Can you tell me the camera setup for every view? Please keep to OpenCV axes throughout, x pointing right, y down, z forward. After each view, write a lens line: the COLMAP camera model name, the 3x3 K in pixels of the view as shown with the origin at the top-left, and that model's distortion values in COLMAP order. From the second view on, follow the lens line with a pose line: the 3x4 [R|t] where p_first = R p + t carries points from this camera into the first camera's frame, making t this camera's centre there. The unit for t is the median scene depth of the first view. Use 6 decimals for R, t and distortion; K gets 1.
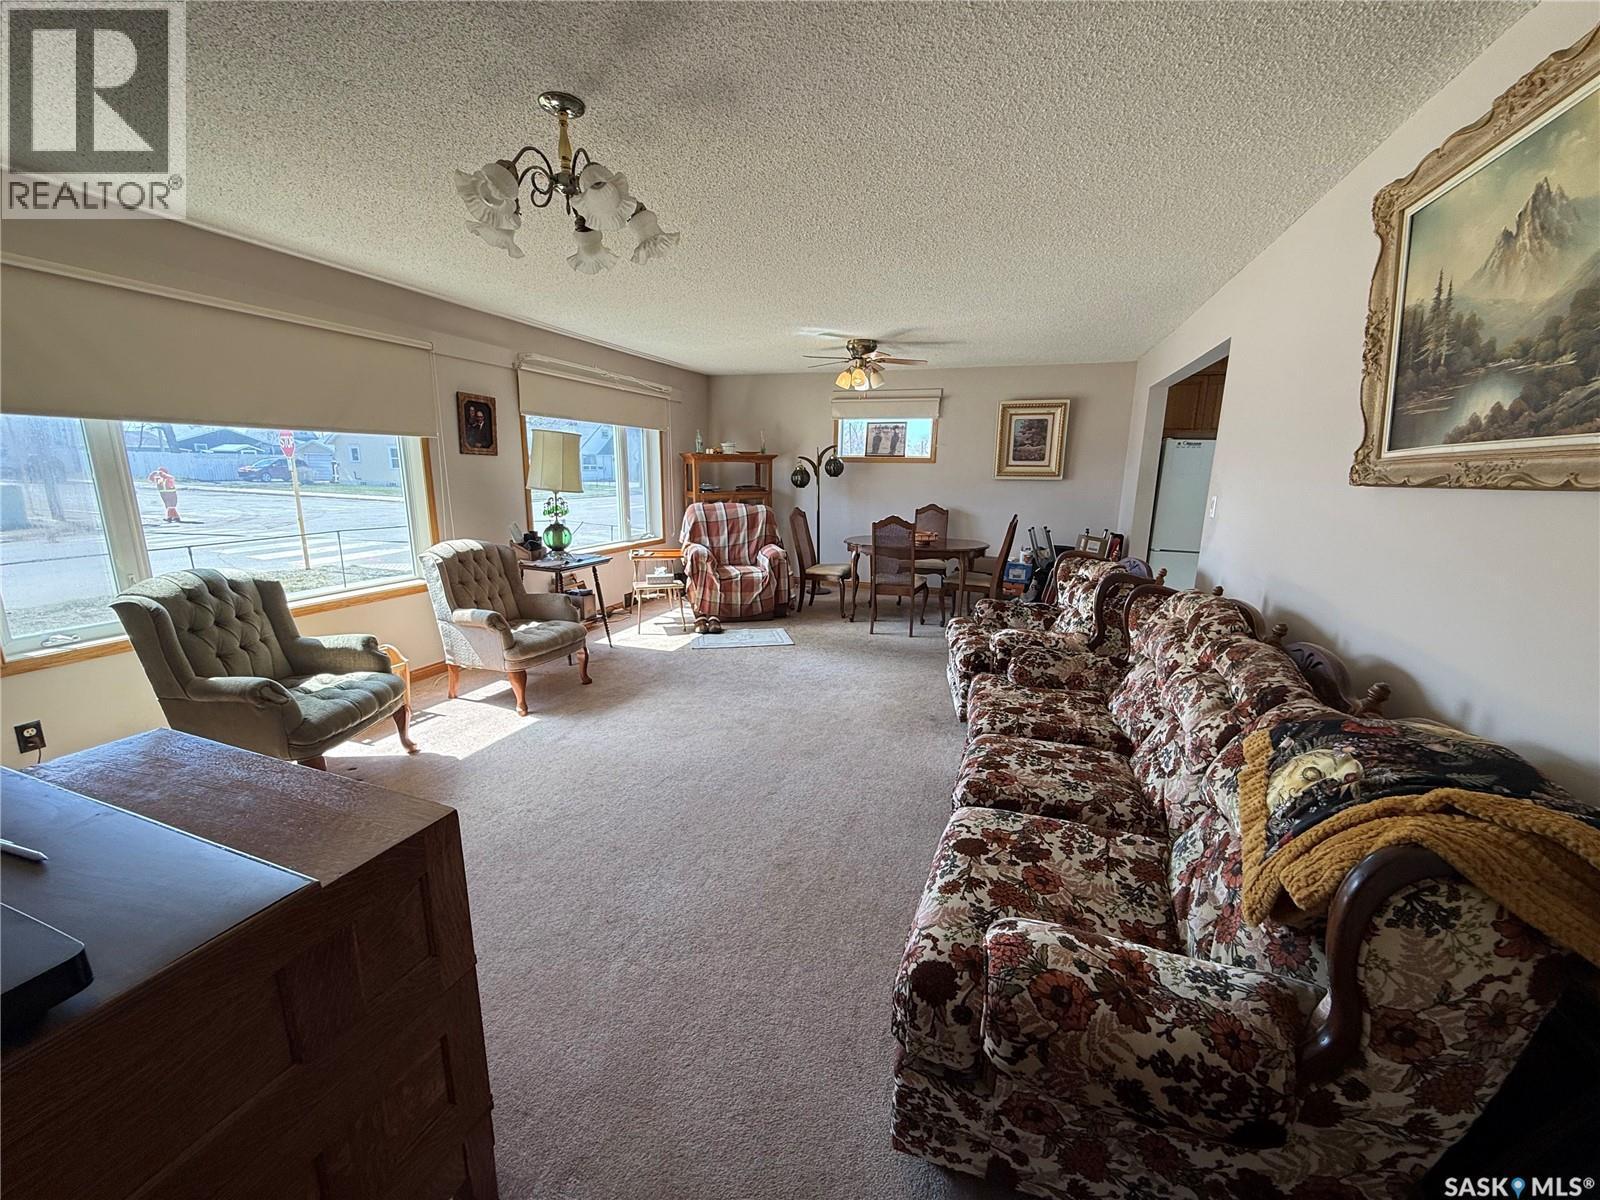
lens RADIAL K [[637.1, 0, 796.2], [0, 637.1, 604.4], [0, 0, 1]] dist [0.001055, -0.000205]
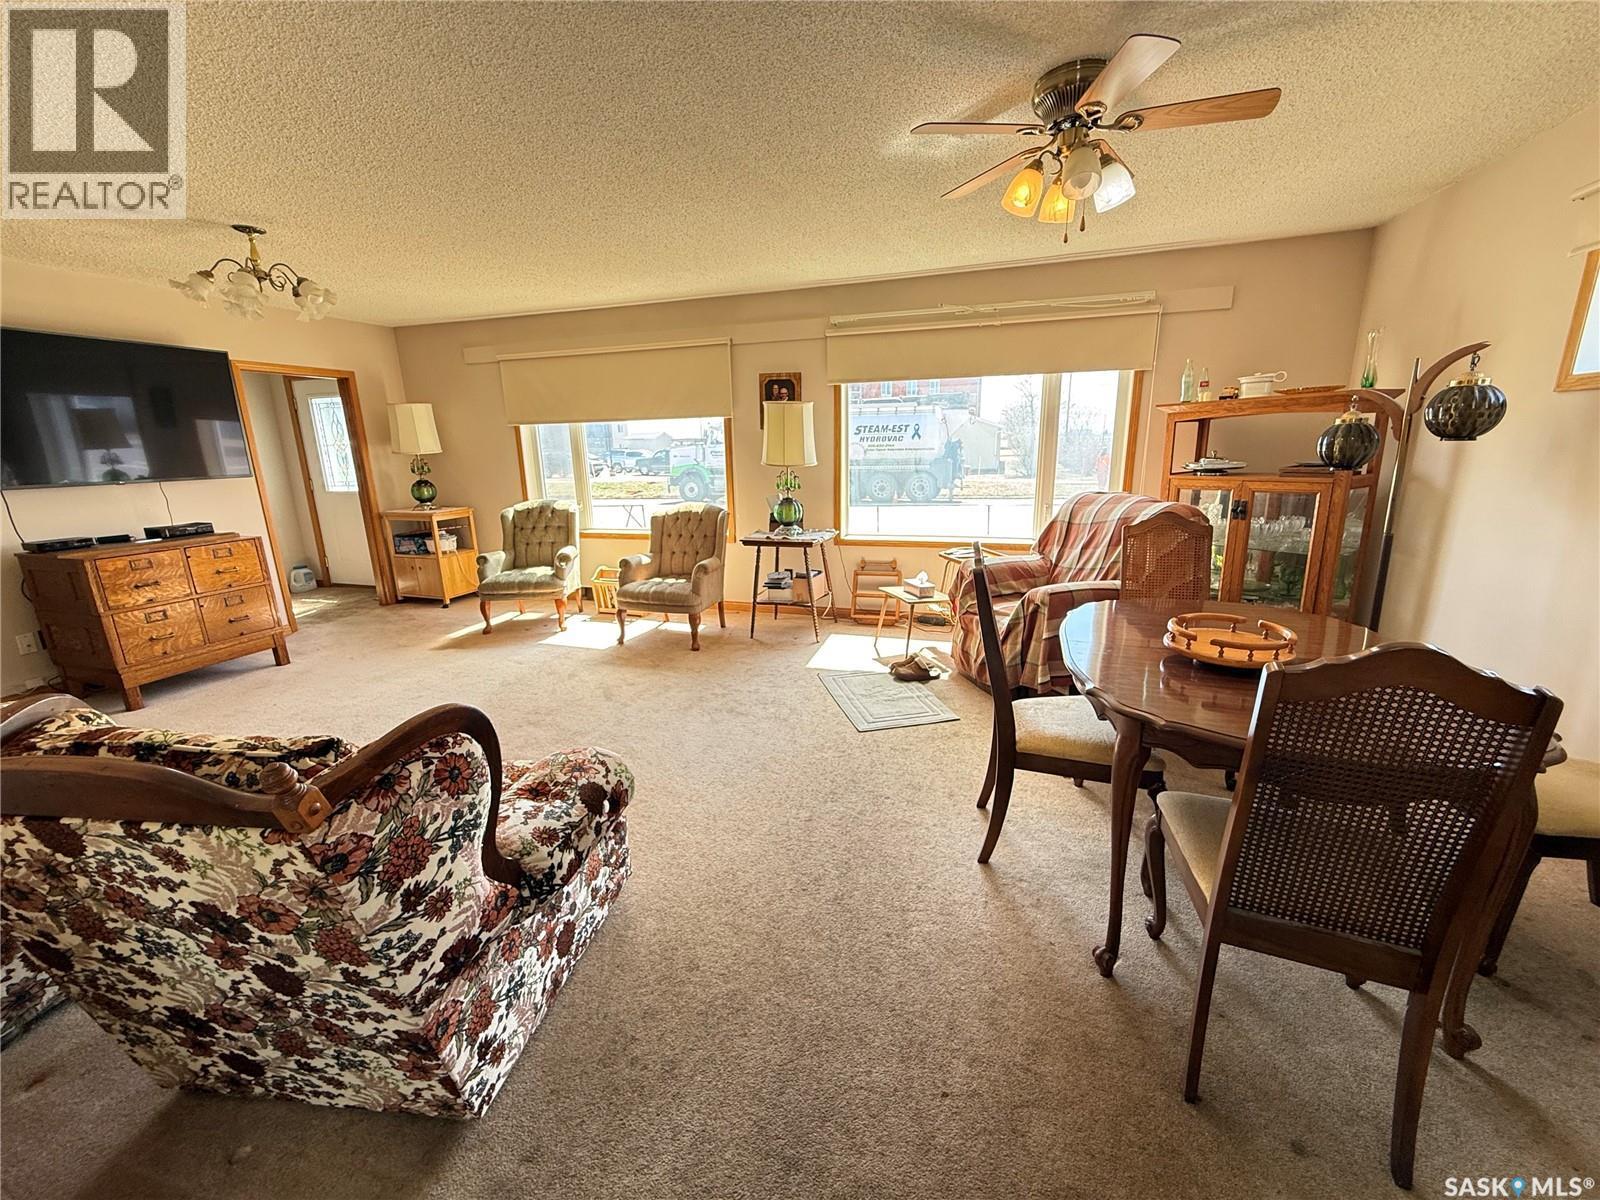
lens RADIAL K [[637.1, 0, 798.1], [0, 637.1, 601.3], [0, 0, 1]] dist [0.001055, -0.000205]
pose [[0.018754, 0.220994, -0.975095, 0.639468], [-0.192776, 0.957766, 0.213359, -0.195967], [0.981064, 0.183973, 0.060564, 1.042422]]
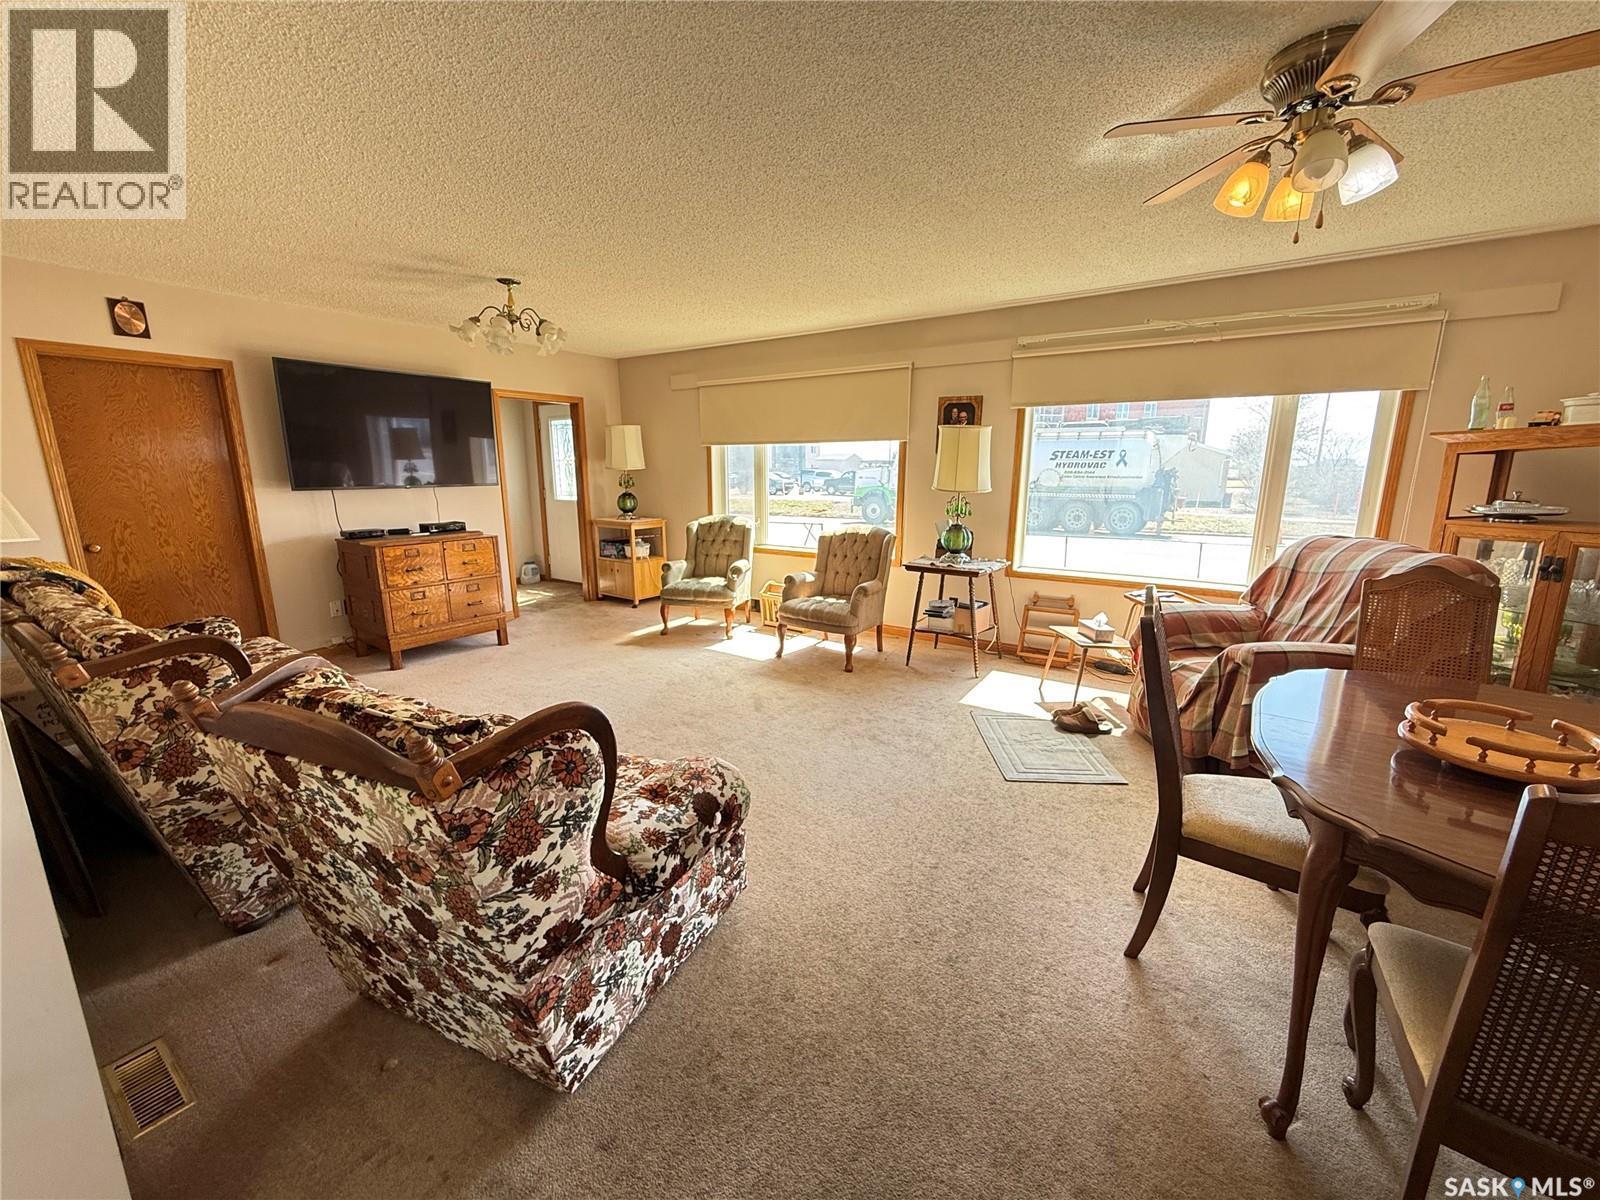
lens RADIAL K [[637.1, 0, 798.1], [0, 637.1, 601.5], [0, 0, 1]] dist [0.001055, -0.000205]
pose [[-0.264502, 0.179114, -0.947606, 0.626418], [-0.213551, 0.947329, 0.238669, -0.203576], [0.940444, 0.265490, -0.212321, 1.067296]]
